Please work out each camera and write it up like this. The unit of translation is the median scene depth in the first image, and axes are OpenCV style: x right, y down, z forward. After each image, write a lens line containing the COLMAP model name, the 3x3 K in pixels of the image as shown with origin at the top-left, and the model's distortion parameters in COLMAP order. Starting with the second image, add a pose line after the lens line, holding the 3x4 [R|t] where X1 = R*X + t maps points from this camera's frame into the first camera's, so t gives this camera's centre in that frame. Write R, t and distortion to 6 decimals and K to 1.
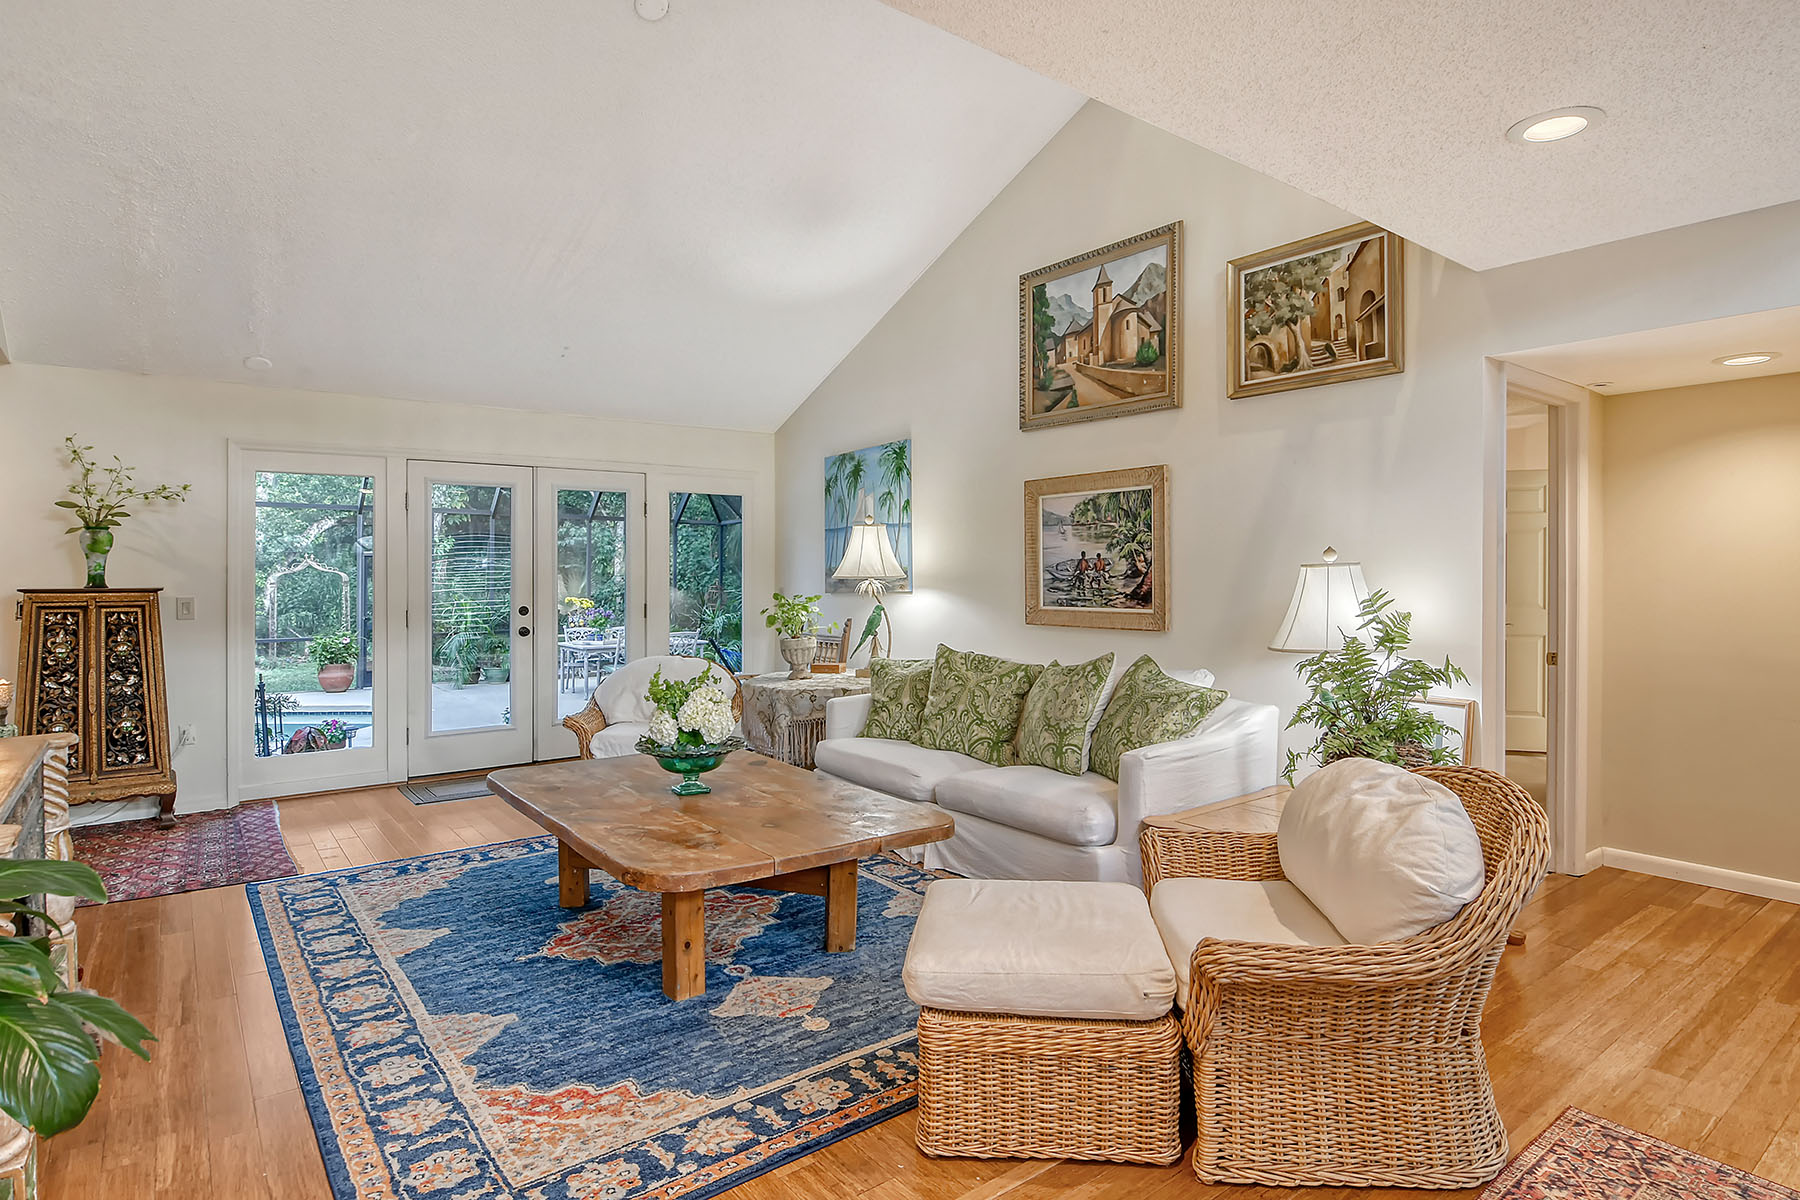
lens RADIAL K [[966.0, 0, 962.7], [0, 966.0, 540.7], [0, 0, 1]] dist [0.030832, -0.039544]
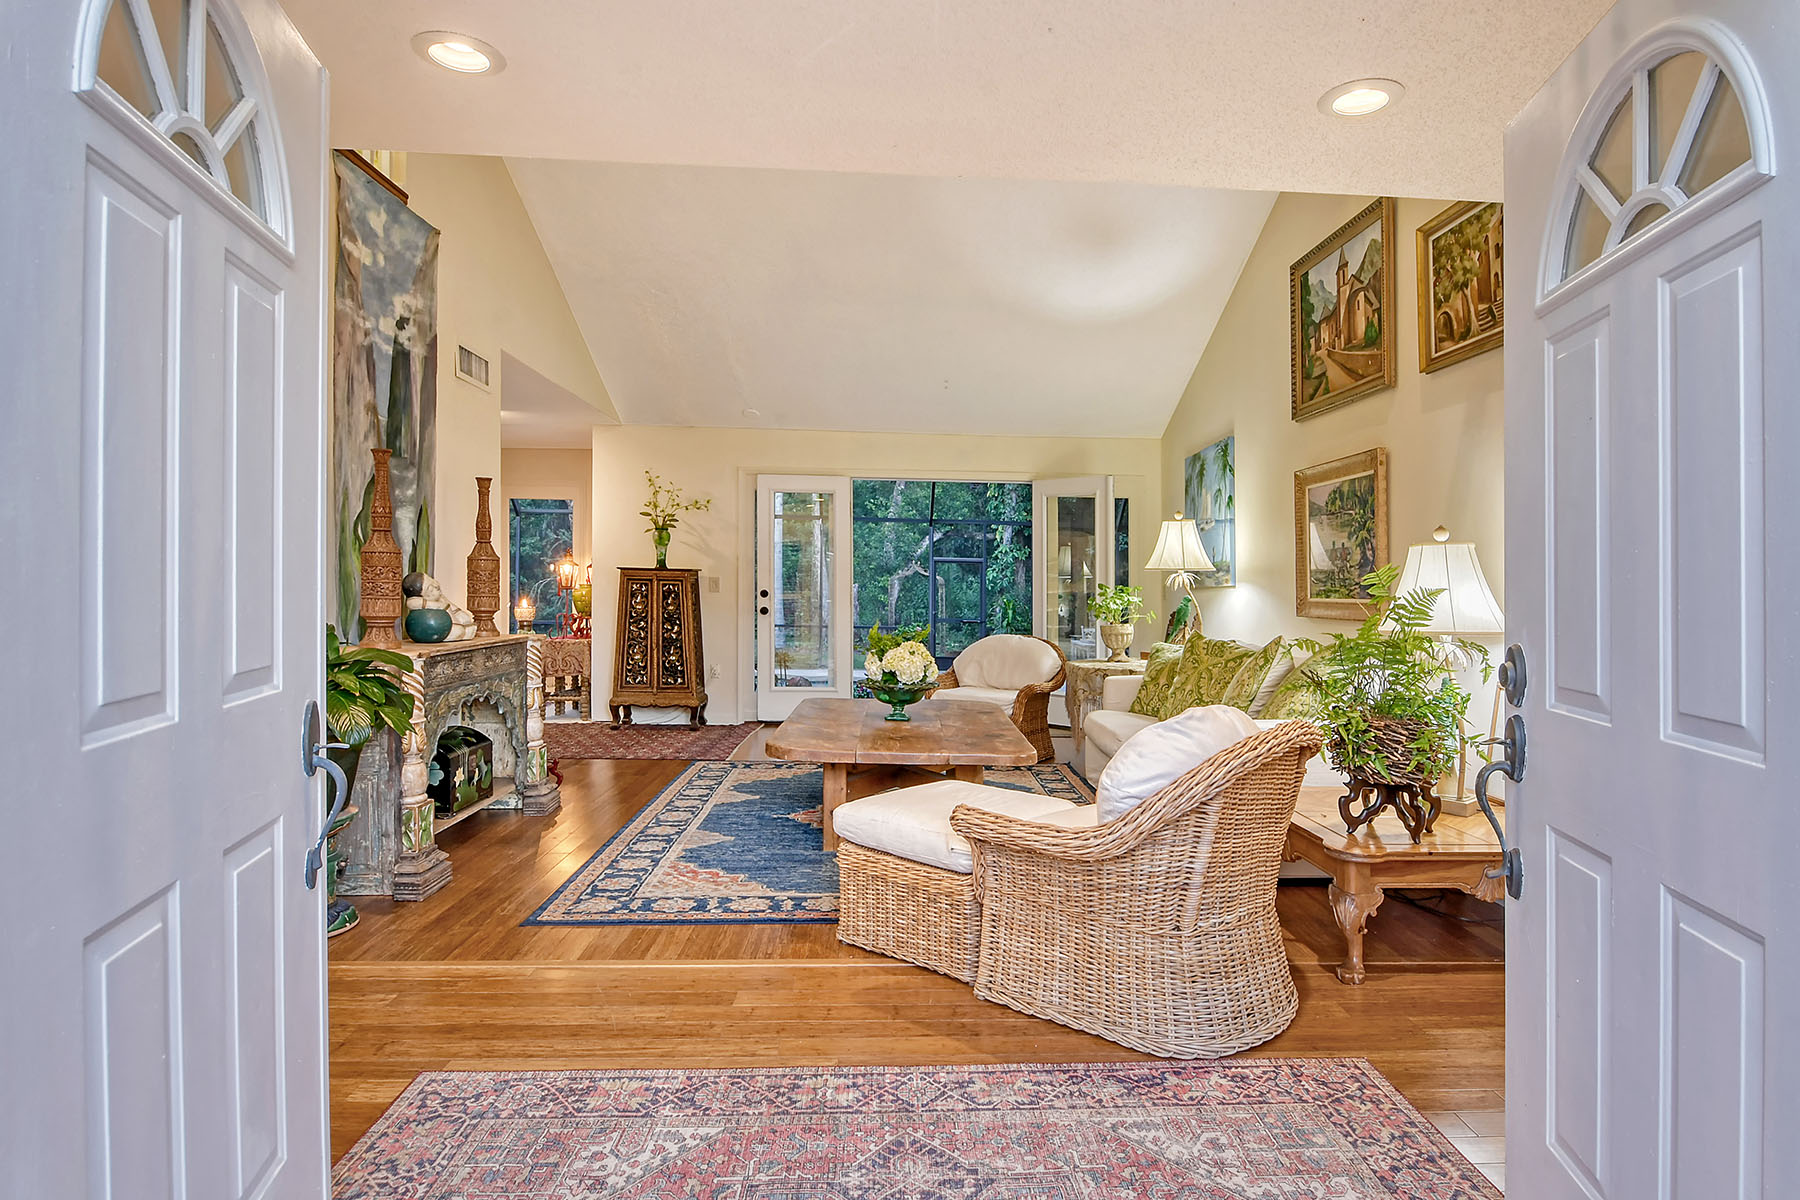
lens RADIAL K [[1024.7, 0, 965.7], [0, 1024.7, 544.1], [0, 0, 1]] dist [-0.000982, -0.000154]
pose [[0.821065, -0.004598, -0.570817, 0.439083], [-0.002535, 0.999928, -0.011700, 0.029179], [0.570830, 0.011053, 0.820994, -0.062894]]
